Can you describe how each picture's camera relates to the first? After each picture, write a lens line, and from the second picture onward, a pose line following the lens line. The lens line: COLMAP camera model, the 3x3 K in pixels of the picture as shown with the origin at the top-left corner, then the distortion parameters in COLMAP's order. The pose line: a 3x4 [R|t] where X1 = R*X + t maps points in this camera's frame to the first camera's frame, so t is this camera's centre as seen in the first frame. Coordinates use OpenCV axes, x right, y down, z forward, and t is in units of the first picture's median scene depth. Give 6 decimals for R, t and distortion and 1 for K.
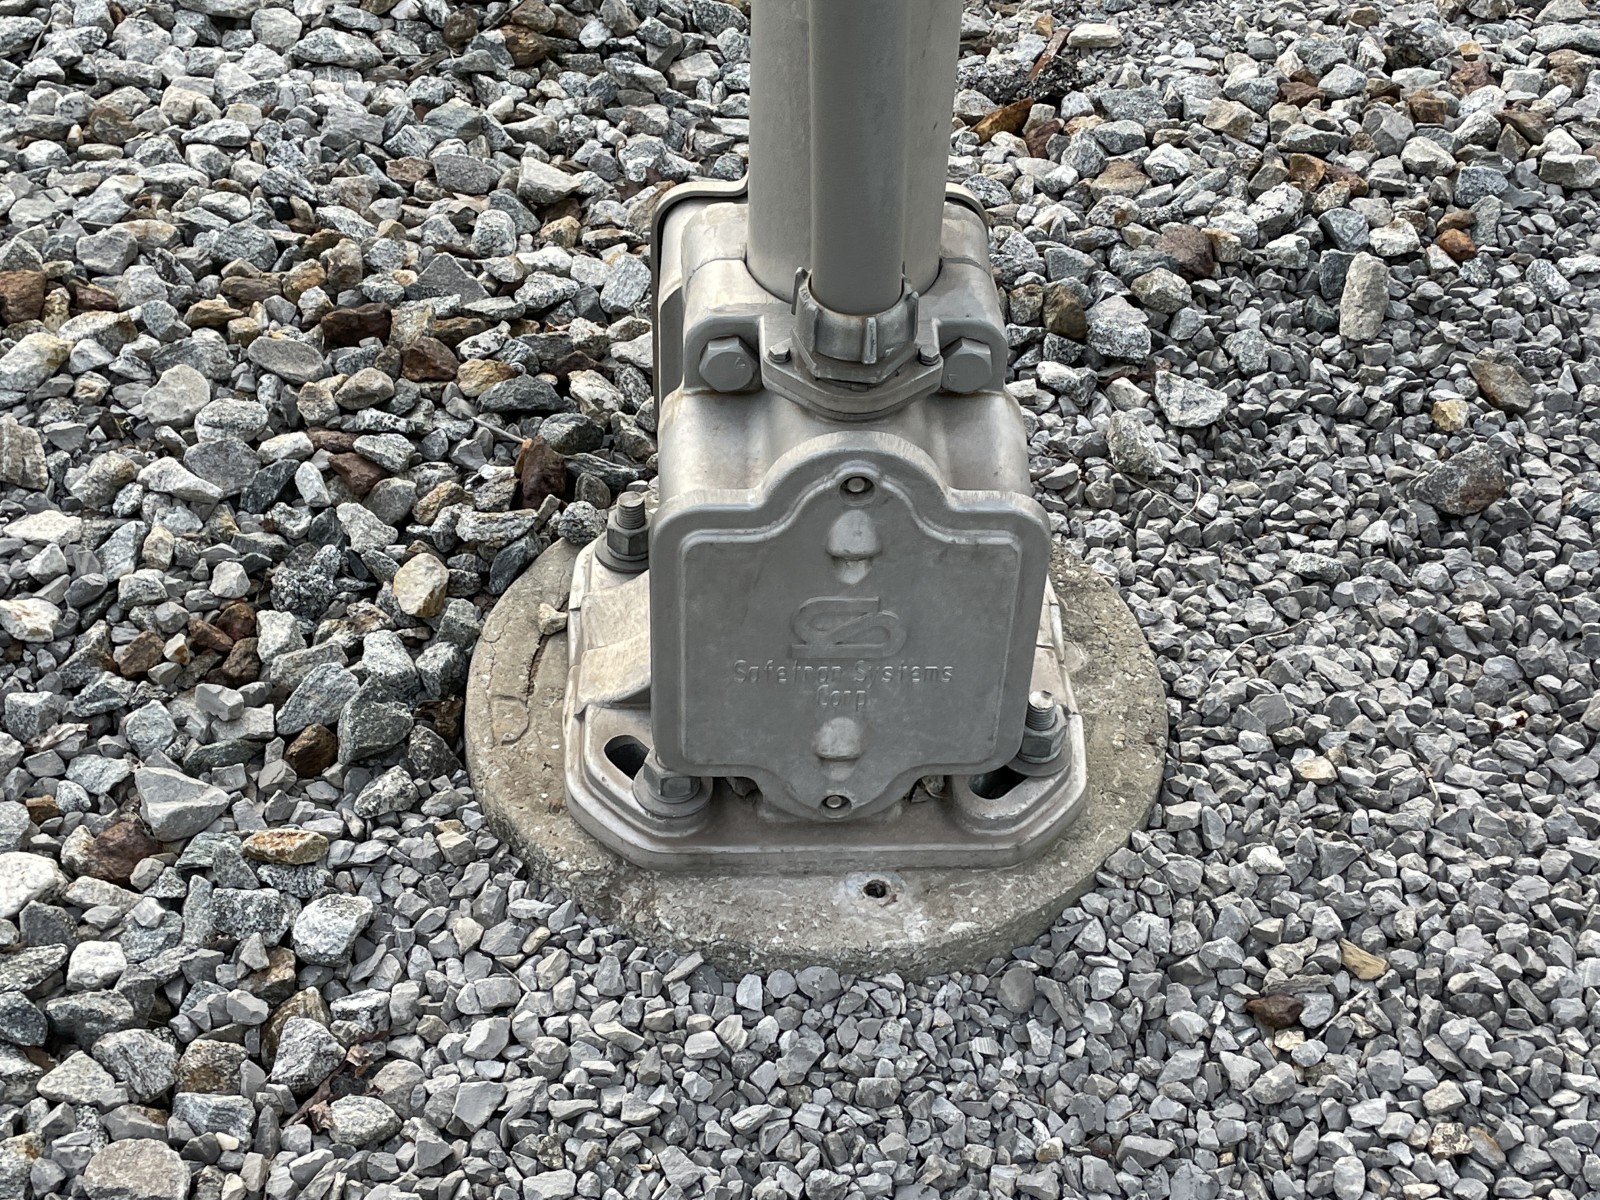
lens RADIAL K [[2250.2, 0, 800.1], [0, 2250.2, 601.9], [0, 0, 1]] dist [0.122173, 0.000000]
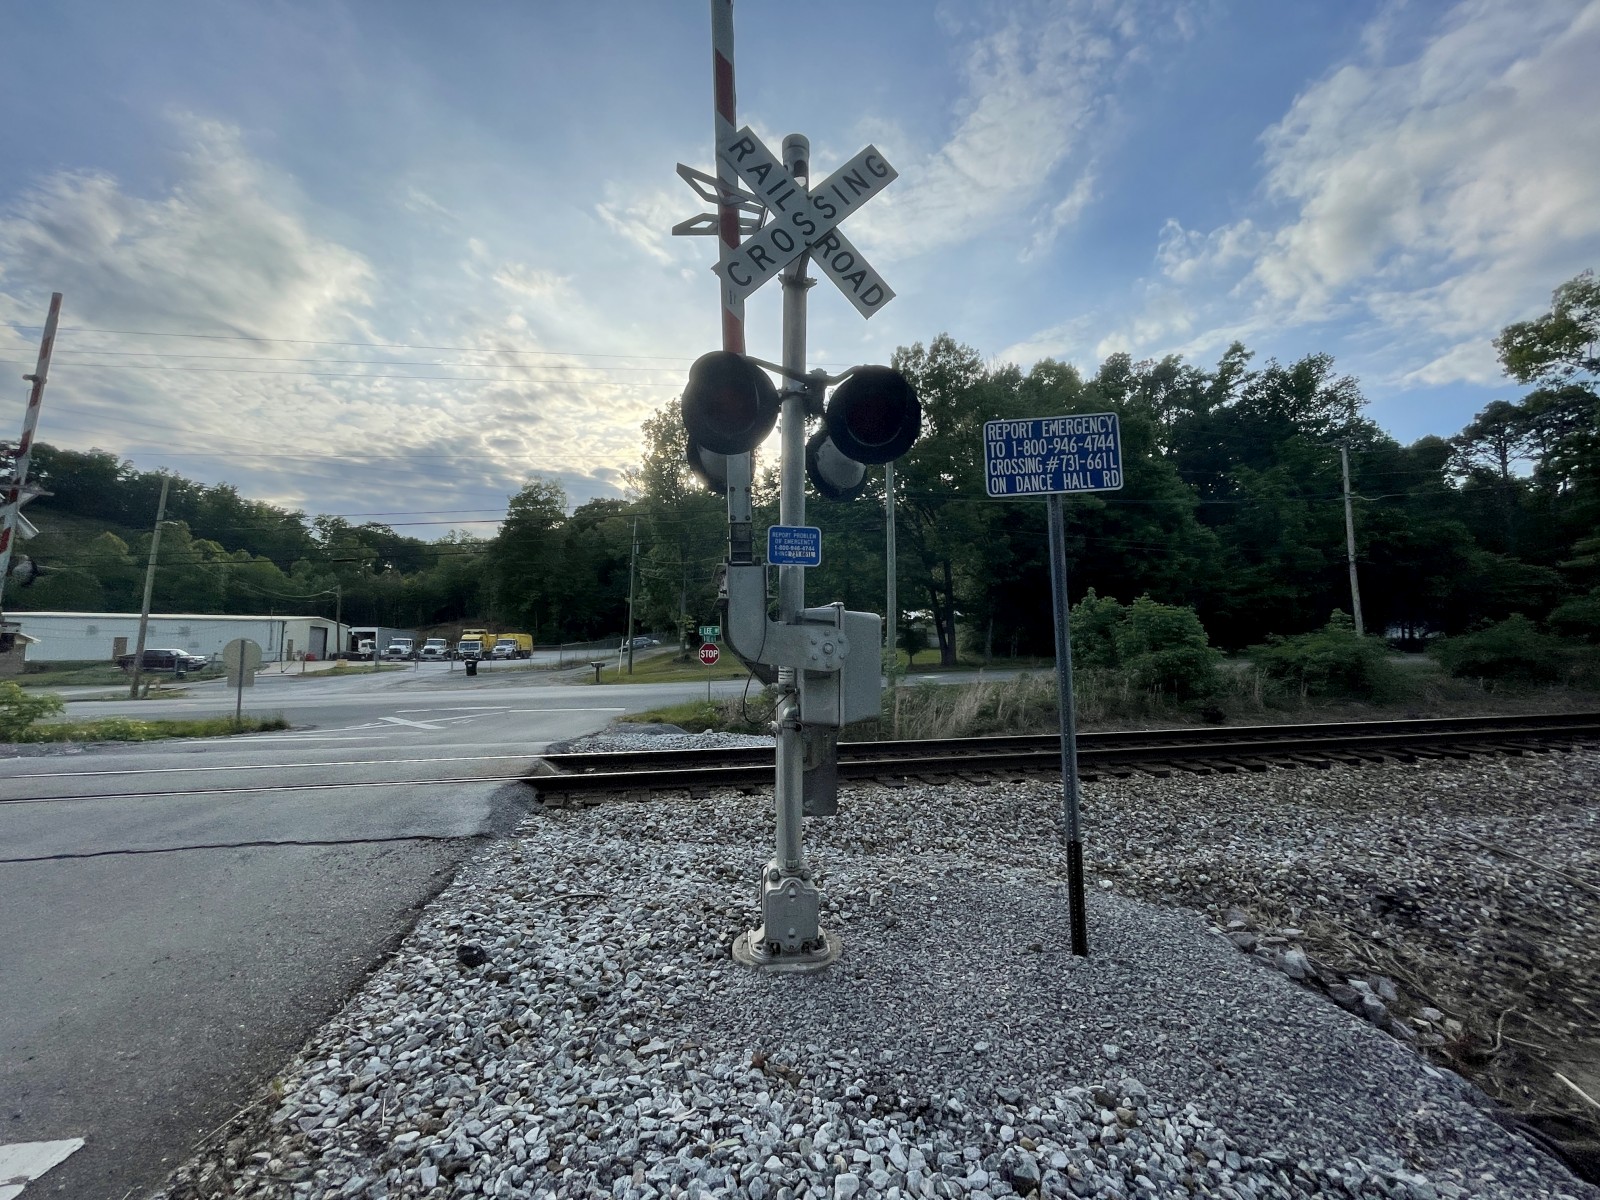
lens RADIAL K [[643.4, 0, 804.7], [0, 643.4, 600.3], [0, 0, 1]] dist [-0.003791, 0.000198]
pose [[0.996932, -0.018749, 0.075990, -0.059964], [0.068014, 0.687963, -0.722552, 0.638577], [-0.038731, 0.725503, 0.687128, -0.891139]]
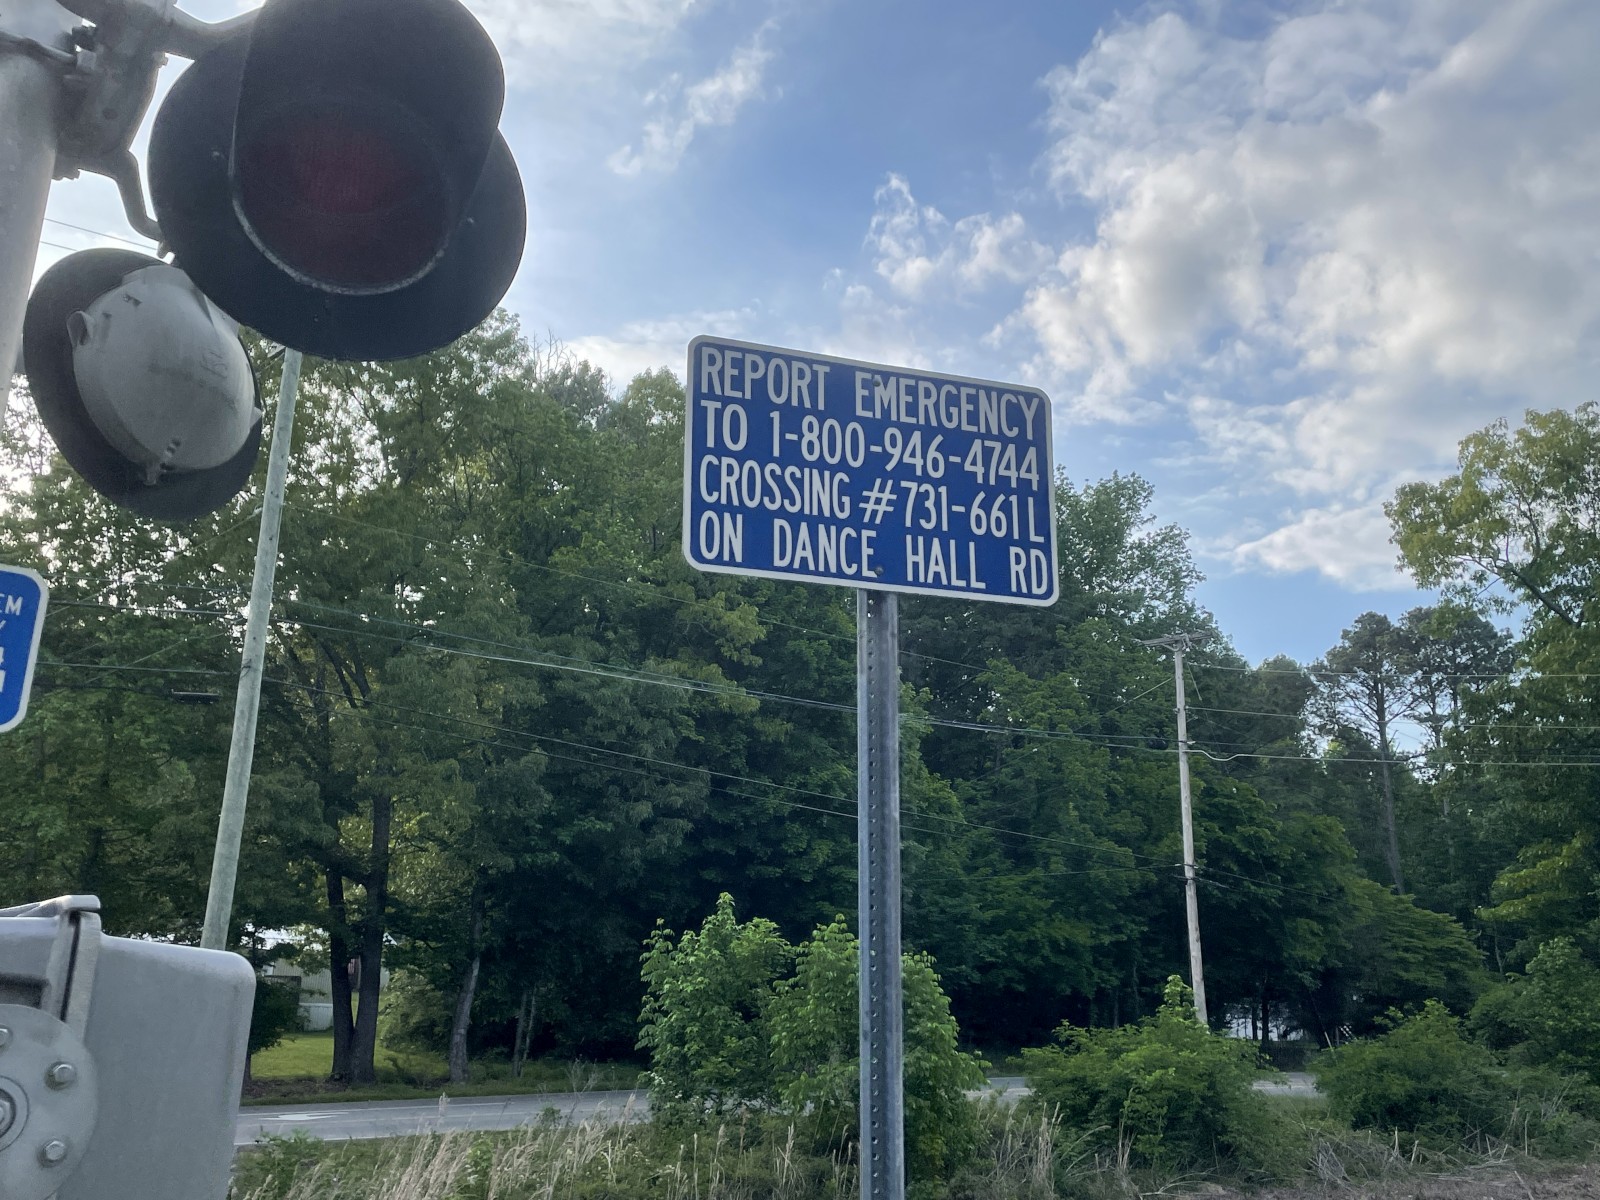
lens RADIAL K [[1561.1, 0, 804.3], [0, 1561.1, 564.7], [0, 0, 1]] dist [0.063391, 0.000000]
pose [[0.845134, 0.156054, 0.511268, 0.005548], [0.352905, 0.555501, -0.752912, 0.192045], [-0.401505, 0.816741, 0.414401, -0.466035]]
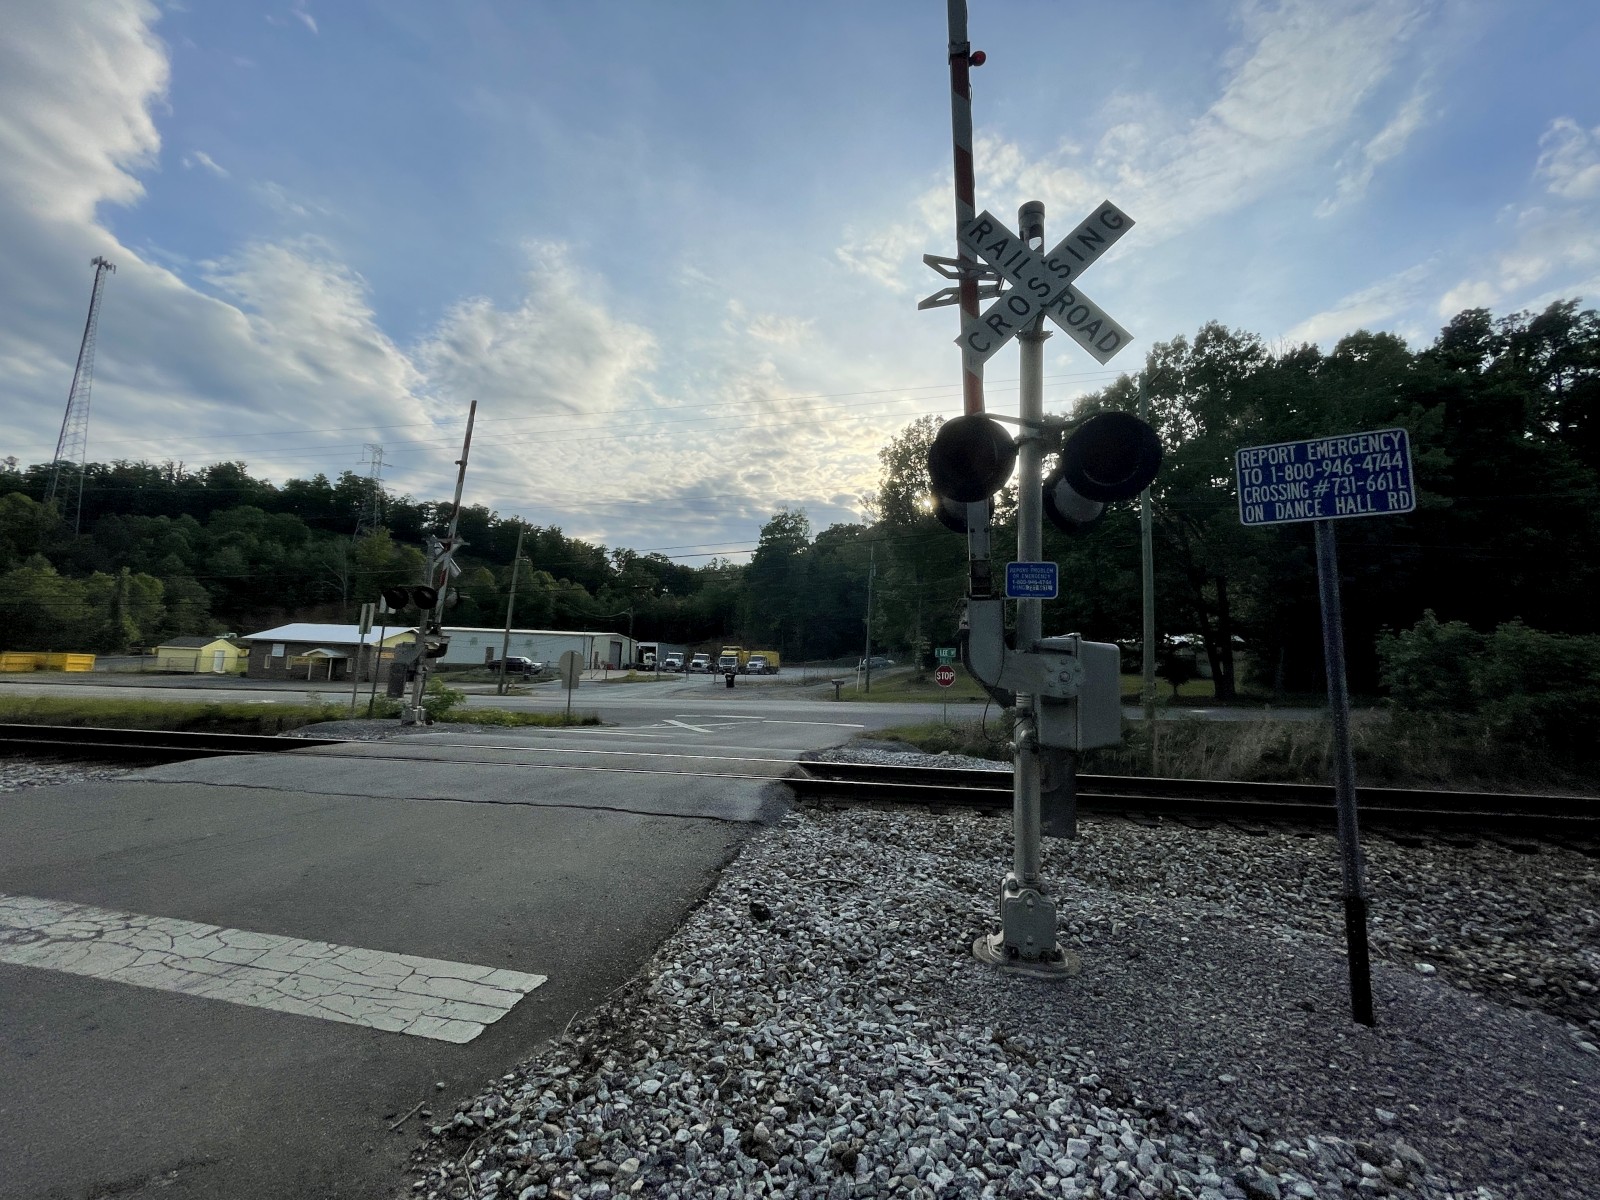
lens RADIAL K [[643.4, 0, 805.9], [0, 643.4, 600.9], [0, 0, 1]] dist [-0.003791, 0.000198]
pose [[0.960344, -0.021578, -0.277981, -0.063282], [-0.193639, 0.665716, -0.720643, 0.799976], [0.200606, 0.745893, 0.635139, -1.082253]]
